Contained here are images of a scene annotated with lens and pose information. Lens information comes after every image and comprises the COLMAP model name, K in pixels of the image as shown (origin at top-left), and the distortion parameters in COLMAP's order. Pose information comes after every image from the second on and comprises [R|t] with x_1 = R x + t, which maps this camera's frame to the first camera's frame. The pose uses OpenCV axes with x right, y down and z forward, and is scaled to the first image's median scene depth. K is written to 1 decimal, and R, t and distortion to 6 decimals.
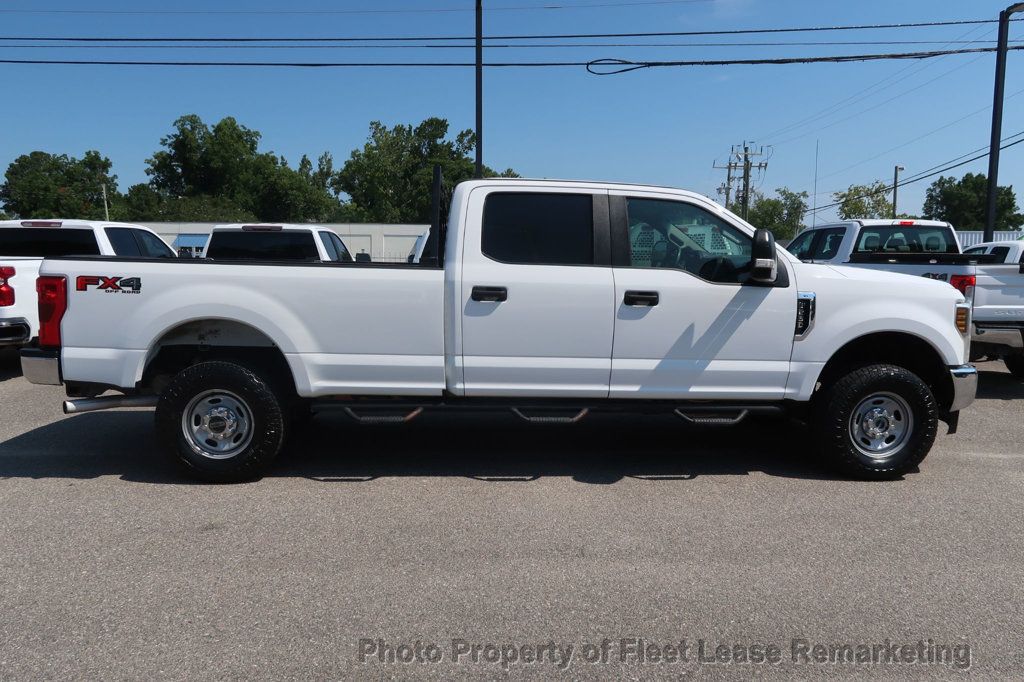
lens RADIAL K [[711.3, 0, 520.0], [0, 711.3, 331.6], [0, 0, 1]] dist [-0.033638, 0.012720]
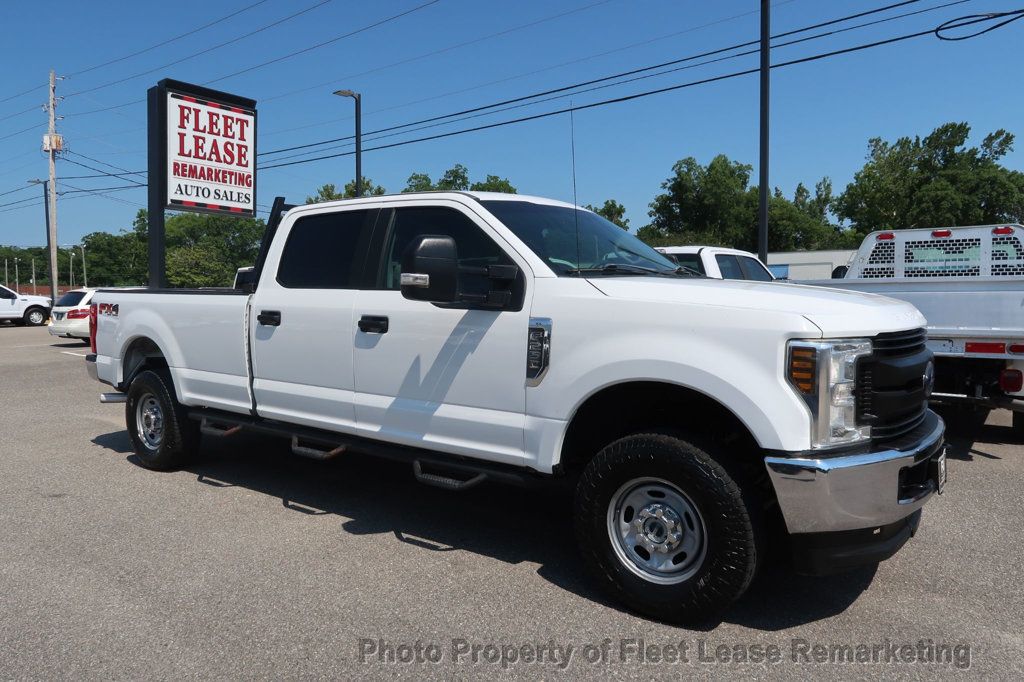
lens RADIAL K [[711.3, 0, 503.4], [0, 711.3, 337.5], [0, 0, 1]] dist [-0.033638, 0.012720]
pose [[0.759044, 0.021735, -0.650677, 0.122946], [-0.045679, 0.998757, -0.019924, -0.003021], [0.649435, 0.044845, 0.759093, 0.064796]]
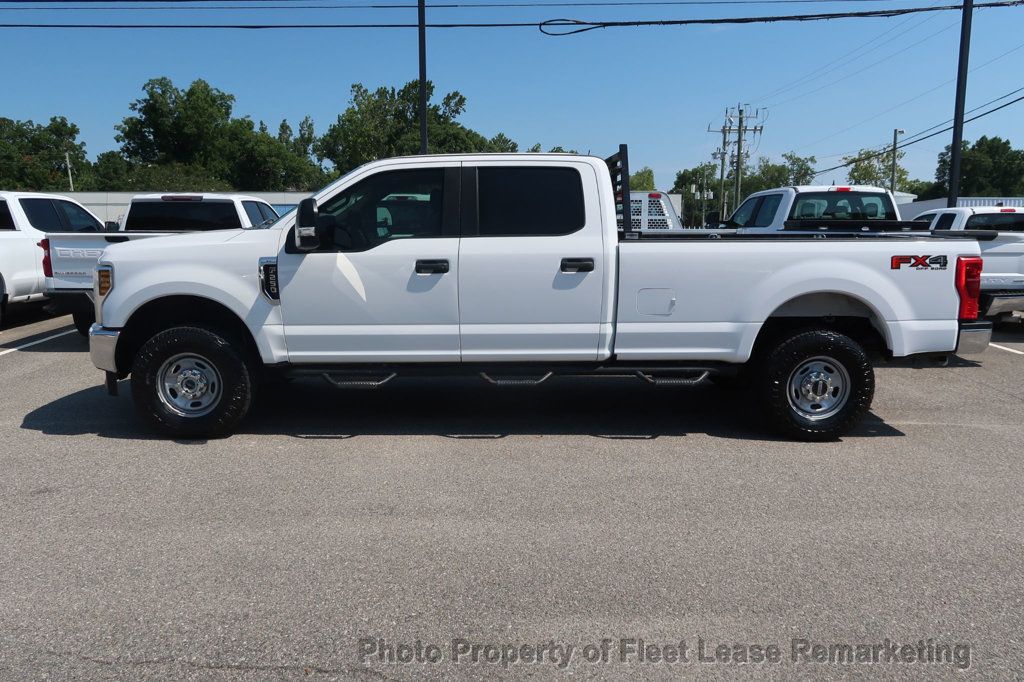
lens RADIAL K [[739.8, 0, 520.9], [0, 739.8, 335.6], [0, 0, 1]] dist [-0.024845, 0.008182]
pose [[0.999958, -0.006029, 0.006938, 0.030369], [0.005735, 0.999114, 0.041697, 0.001109], [-0.007184, -0.041655, 0.999106, -0.008230]]
